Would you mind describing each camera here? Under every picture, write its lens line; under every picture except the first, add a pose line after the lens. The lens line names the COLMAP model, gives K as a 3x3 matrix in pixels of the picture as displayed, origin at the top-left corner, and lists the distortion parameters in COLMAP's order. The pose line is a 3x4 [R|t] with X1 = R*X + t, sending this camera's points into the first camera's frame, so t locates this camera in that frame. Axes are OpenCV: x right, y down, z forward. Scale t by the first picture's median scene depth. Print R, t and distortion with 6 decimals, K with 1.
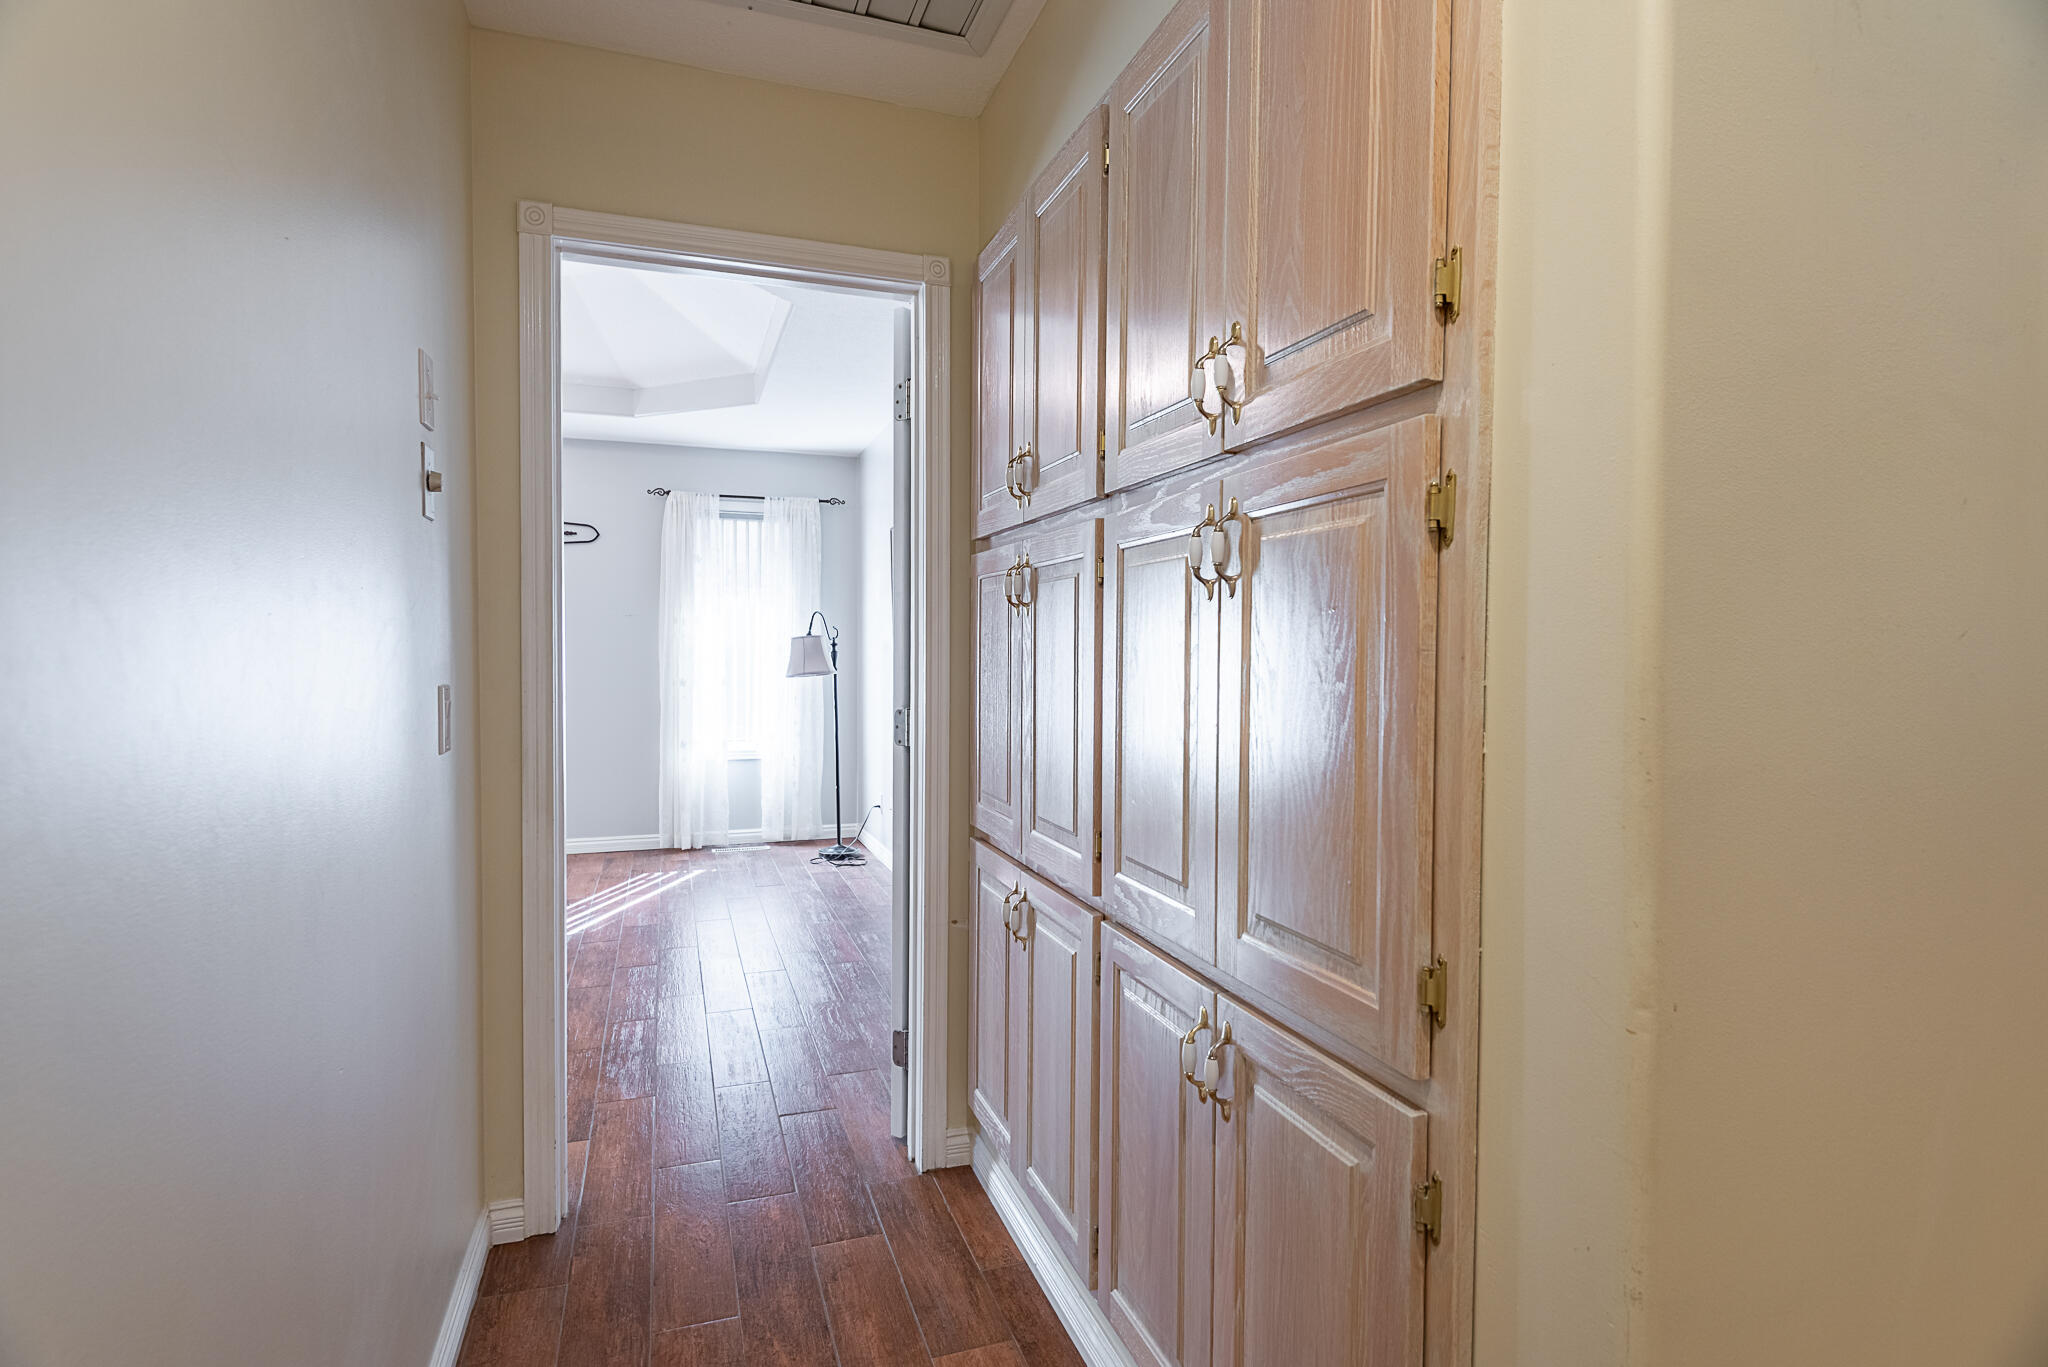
lens RADIAL K [[1034.6, 0, 1036.9], [0, 1034.6, 679.5], [0, 0, 1]] dist [-0.000989, -0.001471]
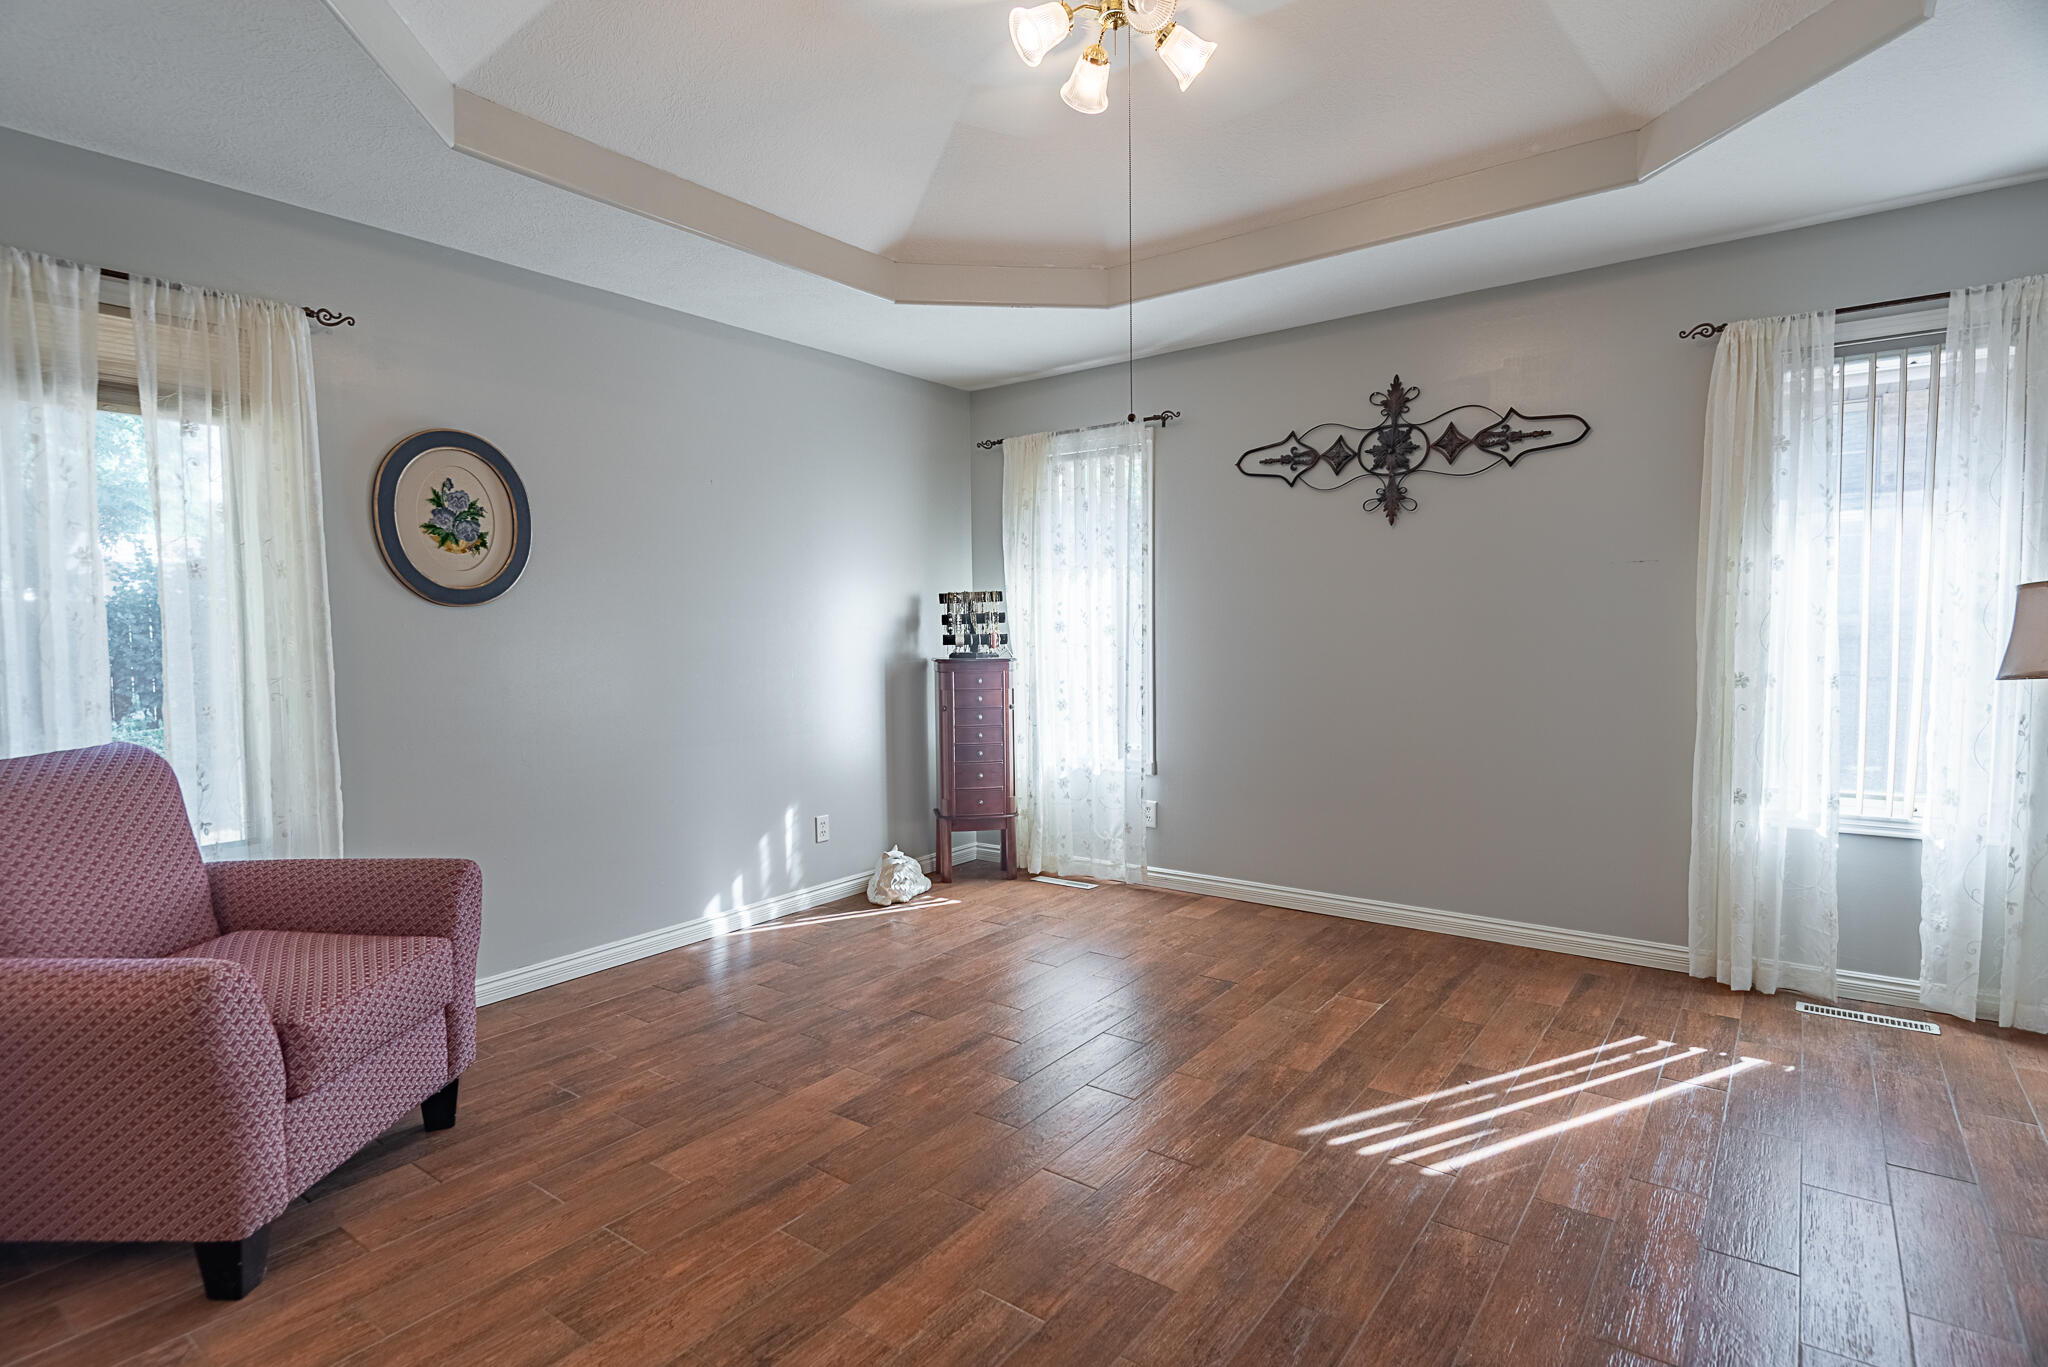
lens RADIAL K [[1034.6, 0, 1036.9], [0, 1034.6, 679.5], [0, 0, 1]] dist [-0.000989, -0.001471]
pose [[0.557765, 0.028214, -0.829519, -0.101185], [-0.012102, 0.999592, 0.025861, -0.006899], [0.829911, -0.004386, 0.557879, 0.395310]]
